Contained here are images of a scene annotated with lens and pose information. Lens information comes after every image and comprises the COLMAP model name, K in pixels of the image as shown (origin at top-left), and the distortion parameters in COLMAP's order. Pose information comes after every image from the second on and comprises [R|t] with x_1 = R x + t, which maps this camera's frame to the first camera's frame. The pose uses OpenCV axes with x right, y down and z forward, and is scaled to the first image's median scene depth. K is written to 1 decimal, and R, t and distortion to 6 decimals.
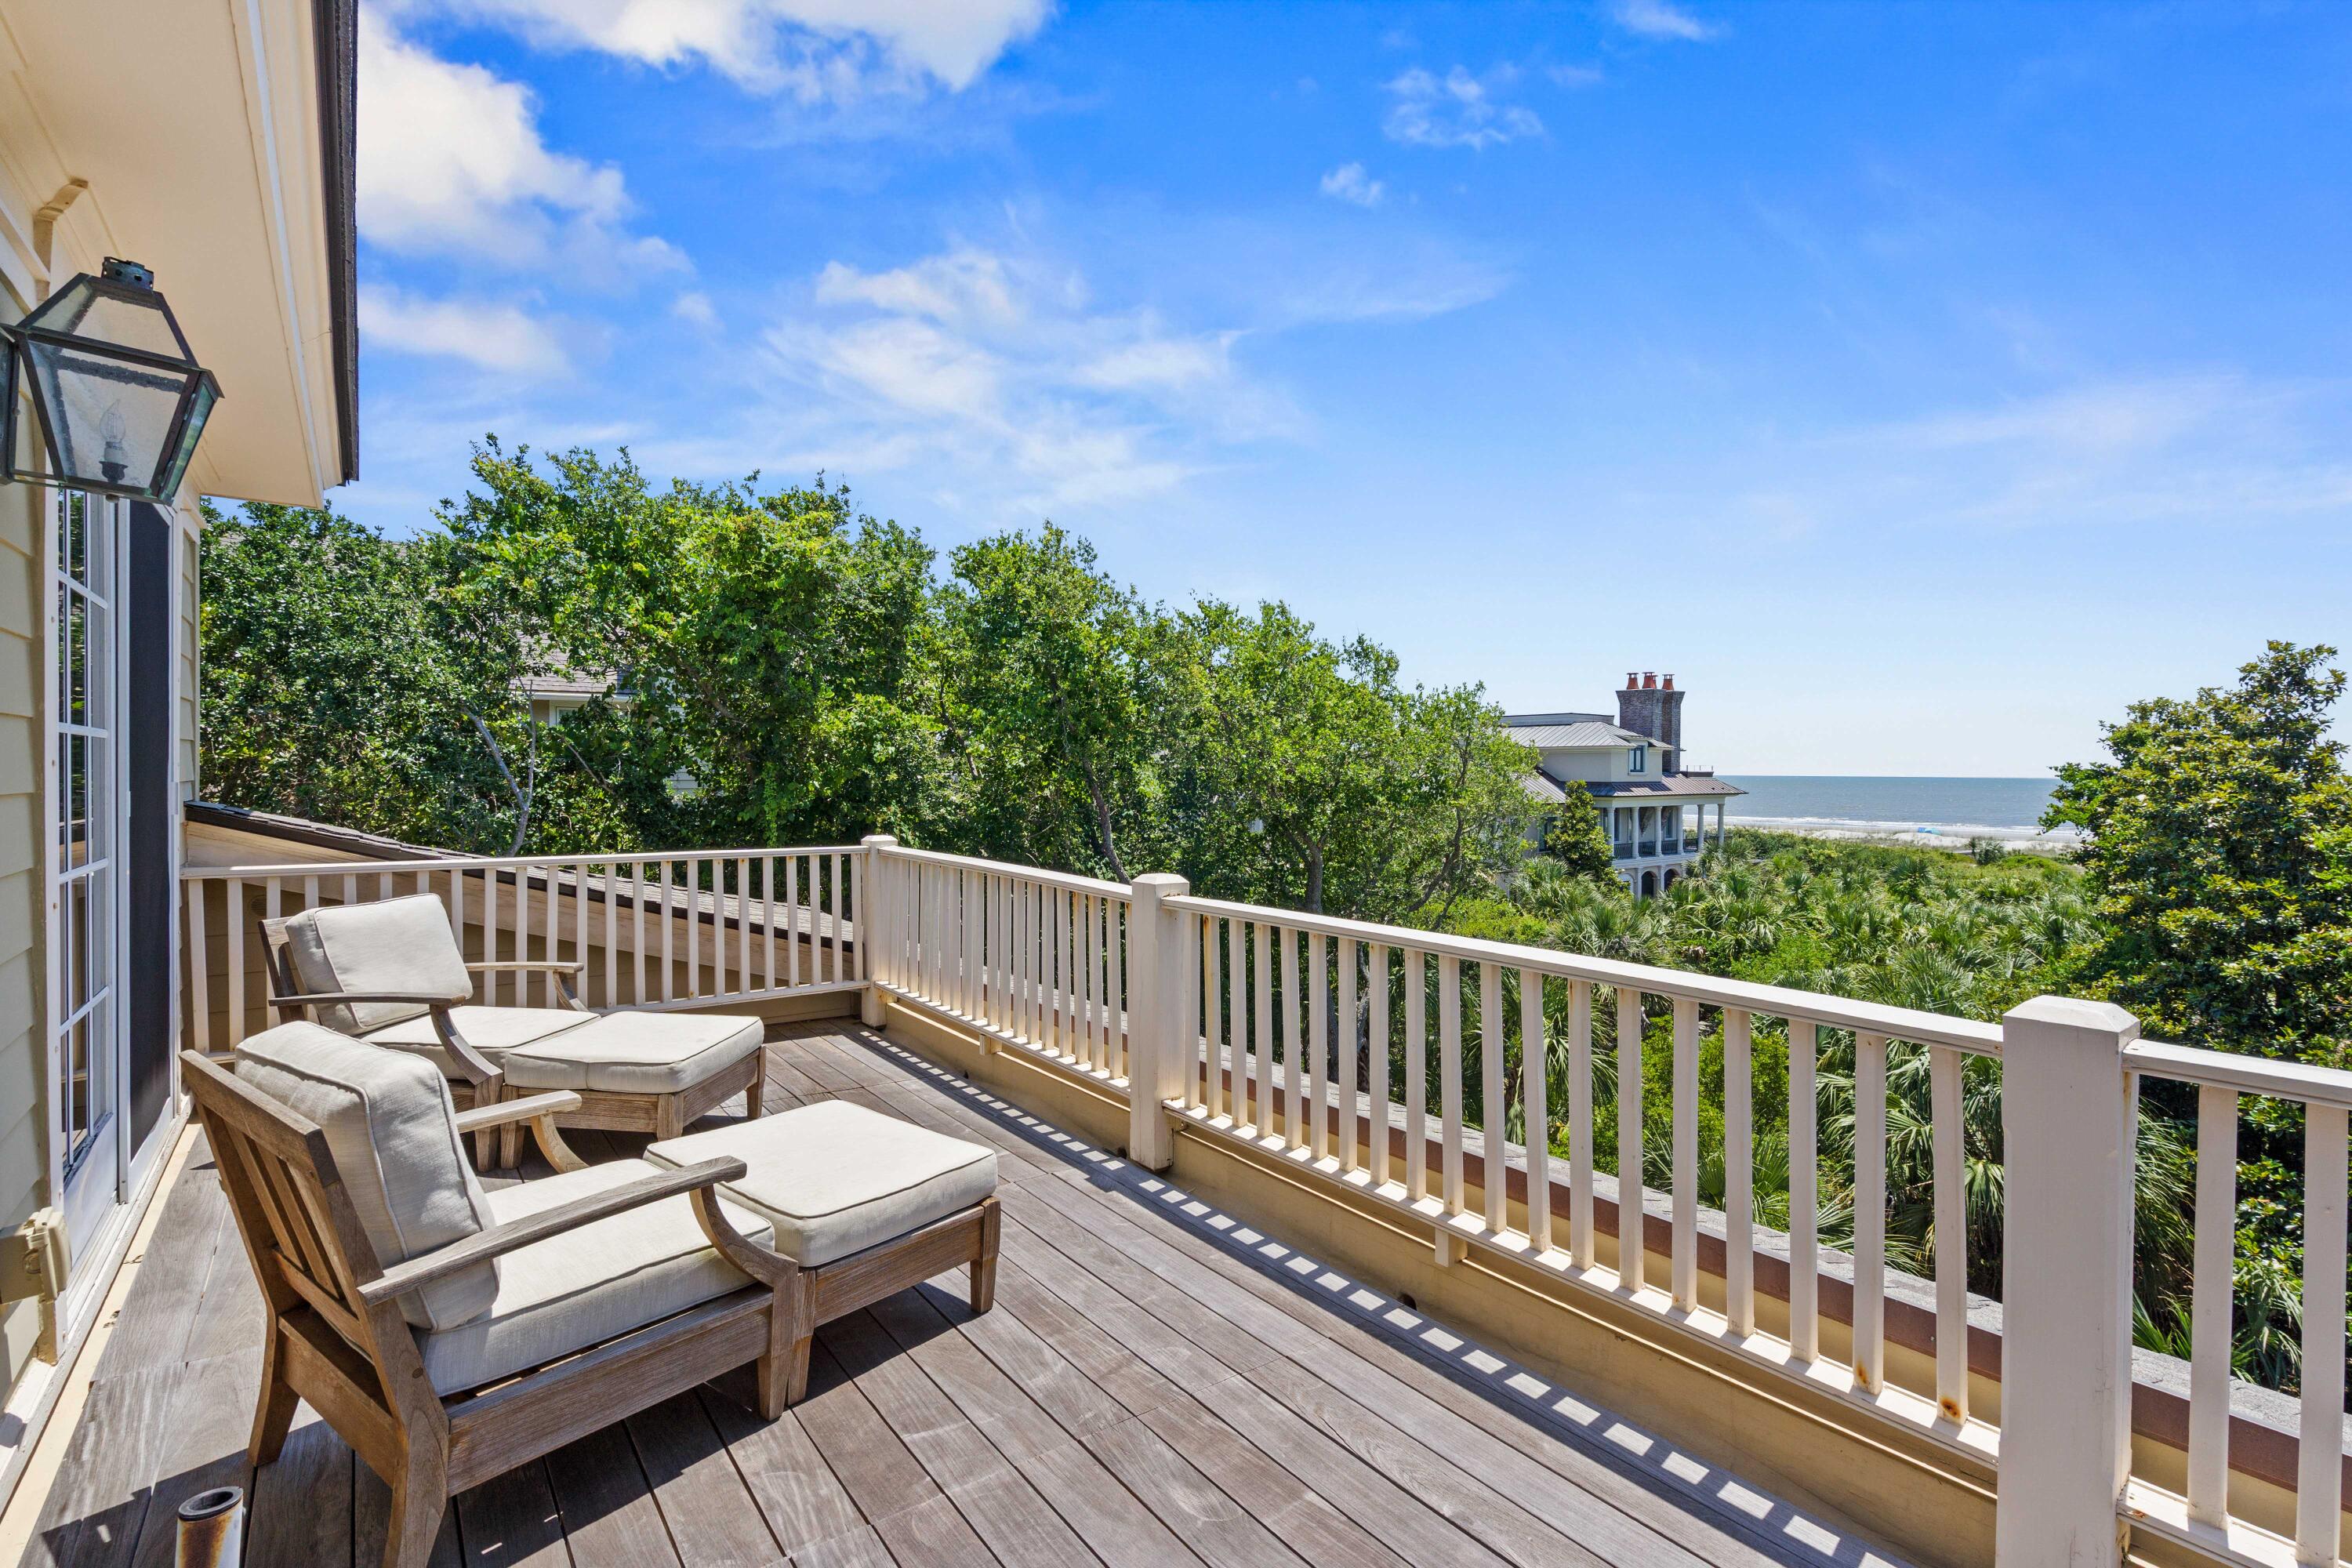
lens RADIAL K [[1088.6, 0, 1176.0], [0, 1088.6, 784.0], [0, 0, 1]] dist [-0.003443, 0.000837]
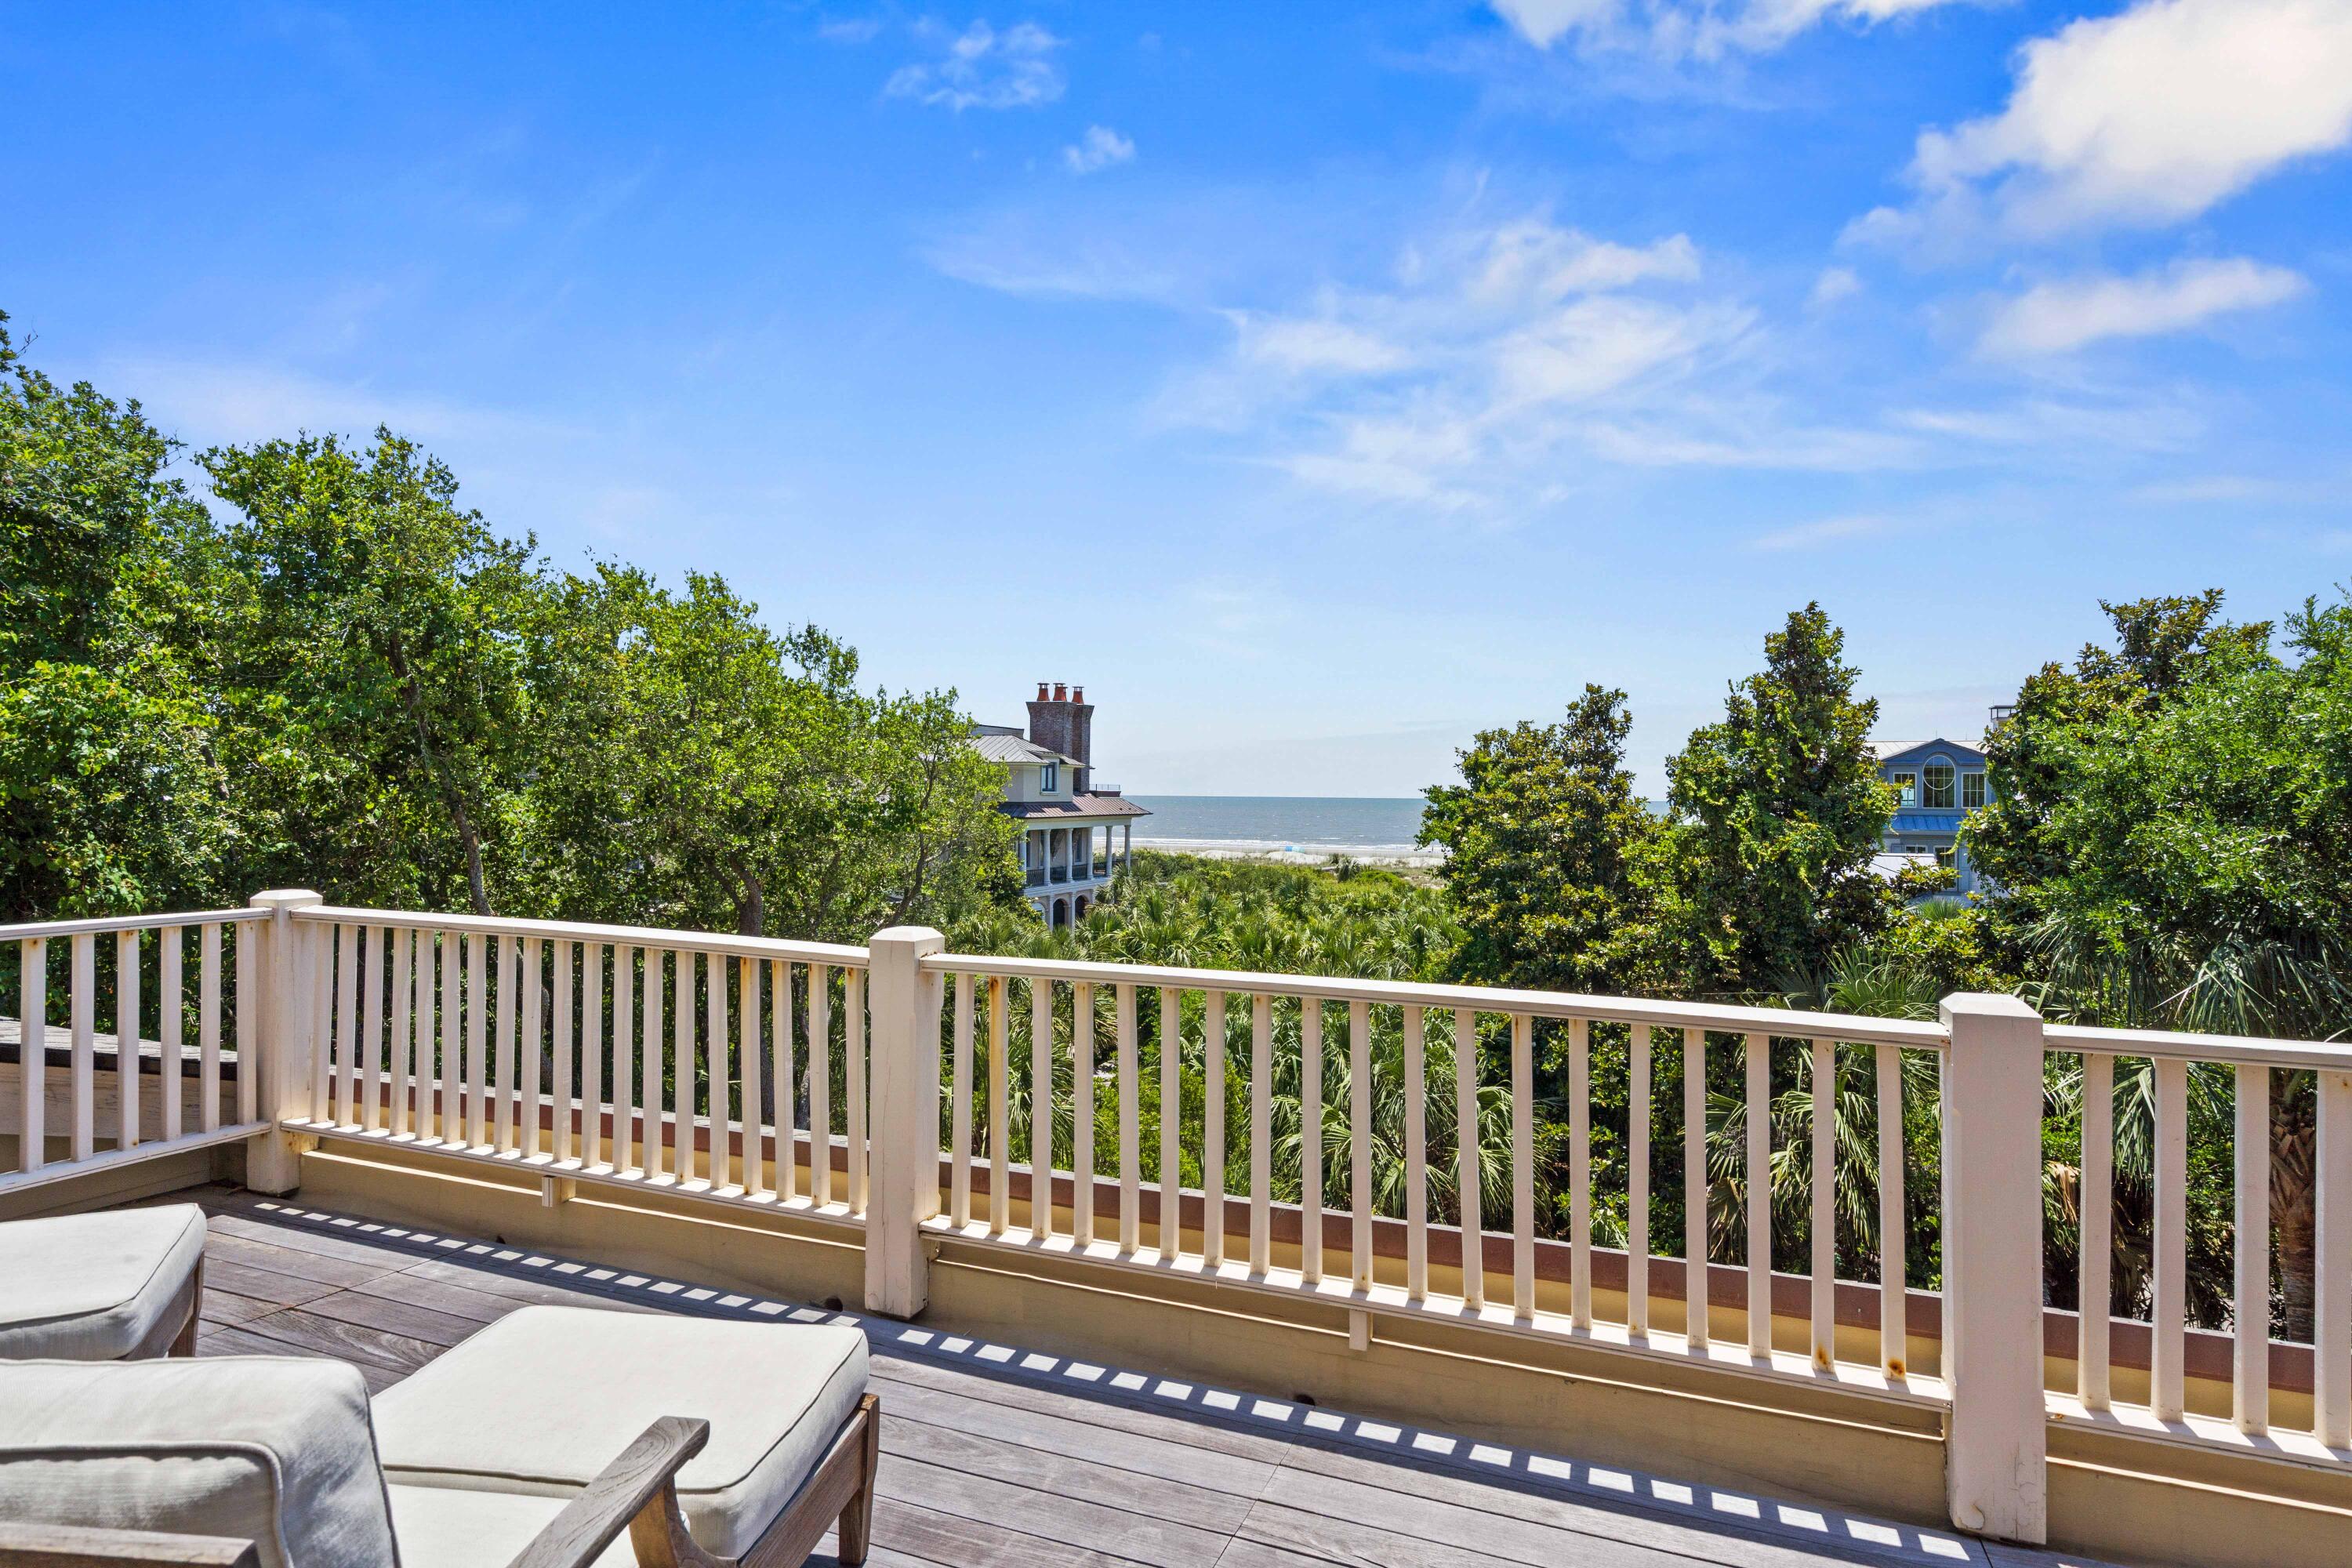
lens RADIAL K [[1284.8, 0, 1176.0], [0, 1284.8, 784.0], [0, 0, 1]] dist [-0.017484, 0.035366]
pose [[0.855586, 0.007547, 0.517605, -0.096539], [0.000151, 0.999890, -0.014830, -0.002178], [-0.517660, 0.012766, 0.855491, 0.036466]]
